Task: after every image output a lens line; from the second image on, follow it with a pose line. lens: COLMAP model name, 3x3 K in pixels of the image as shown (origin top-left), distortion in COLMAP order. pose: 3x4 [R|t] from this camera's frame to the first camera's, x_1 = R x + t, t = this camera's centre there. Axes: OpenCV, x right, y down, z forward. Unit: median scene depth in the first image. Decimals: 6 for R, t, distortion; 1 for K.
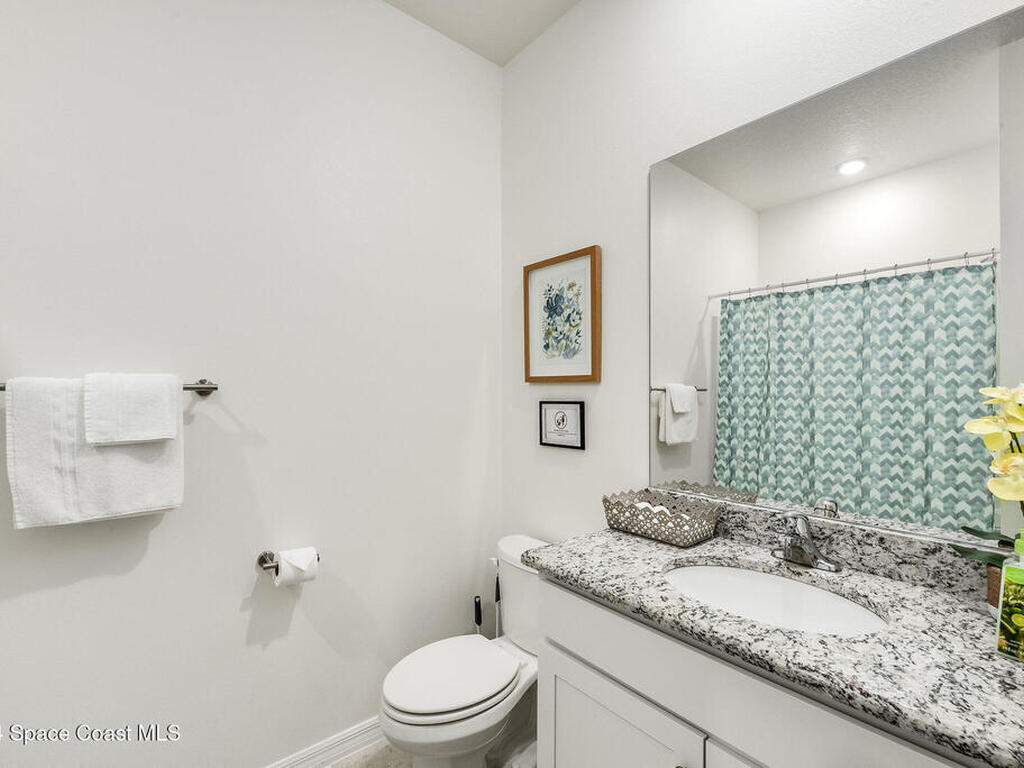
lens RADIAL K [[463.0, 0, 509.3], [0, 463.0, 389.7], [0, 0, 1]] dist [0.000586, 0.000423]
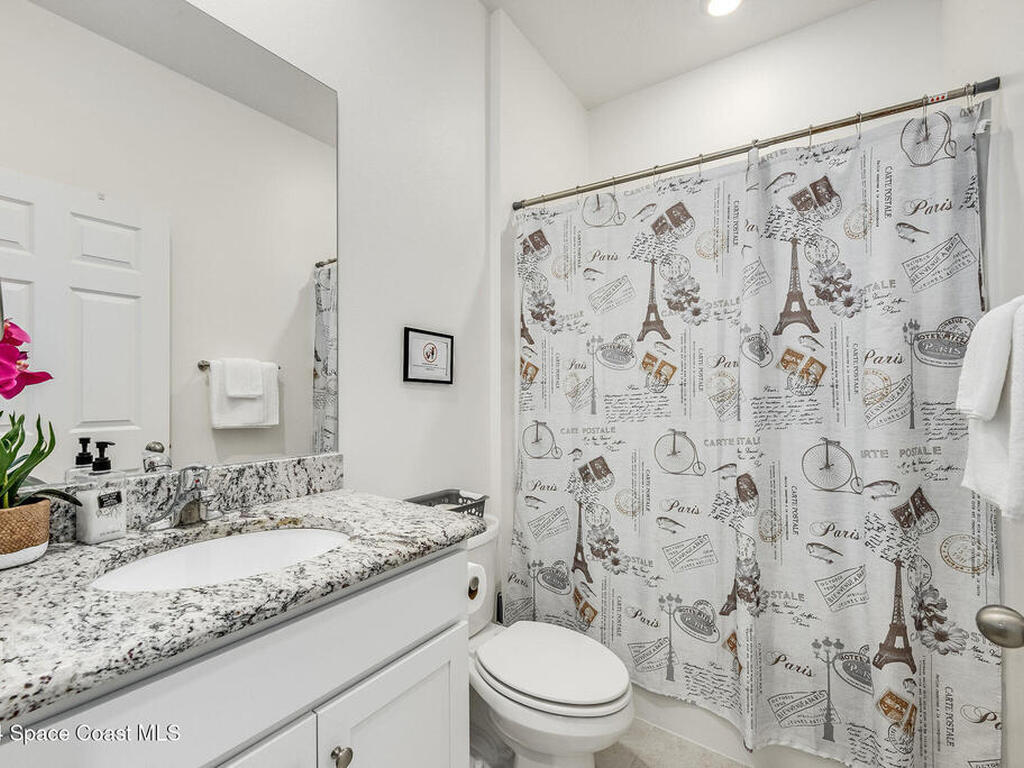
lens RADIAL K [[463.0, 0, 509.3], [0, 463.0, 389.7], [0, 0, 1]] dist [0.000586, 0.000423]
pose [[-0.250926, 0.008627, 0.967968, -0.774540], [-0.003729, 0.999944, -0.009879, 0.142556], [-0.967999, -0.006089, -0.250879, 1.058196]]
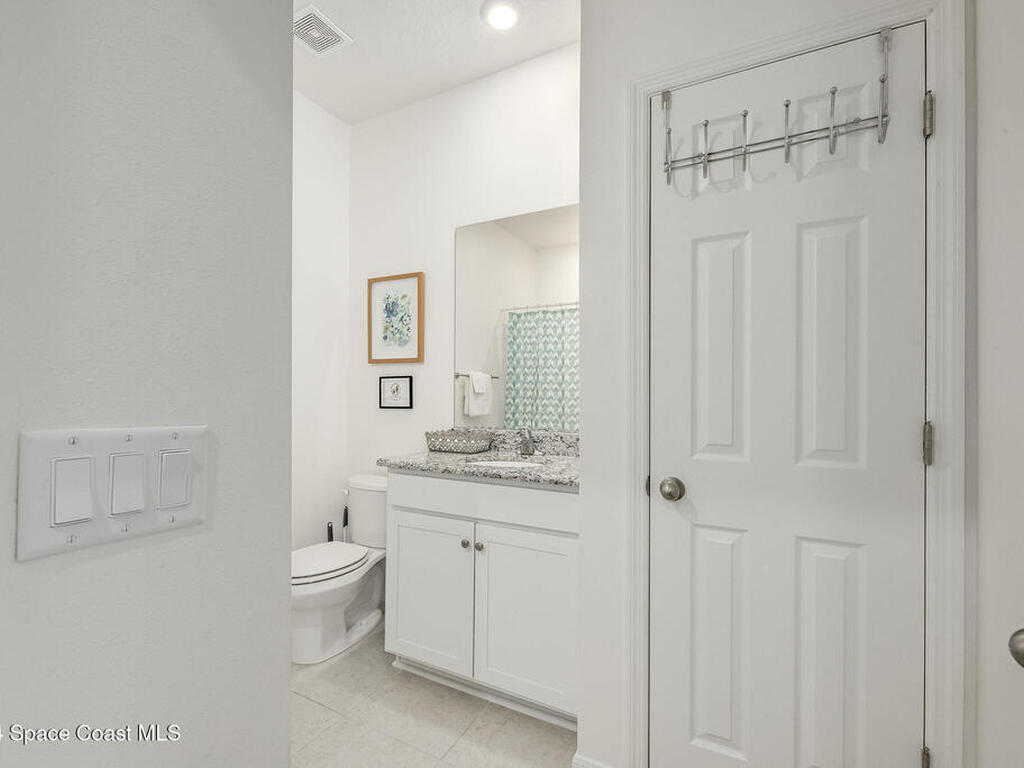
lens RADIAL K [[463.0, 0, 509.3], [0, 463.0, 389.7], [0, 0, 1]] dist [0.000586, 0.000423]
pose [[0.923709, 0.008449, 0.383003, -0.110427], [-0.007460, 0.999964, -0.004066, 0.068465], [-0.383023, 0.000898, 0.923738, -0.451703]]
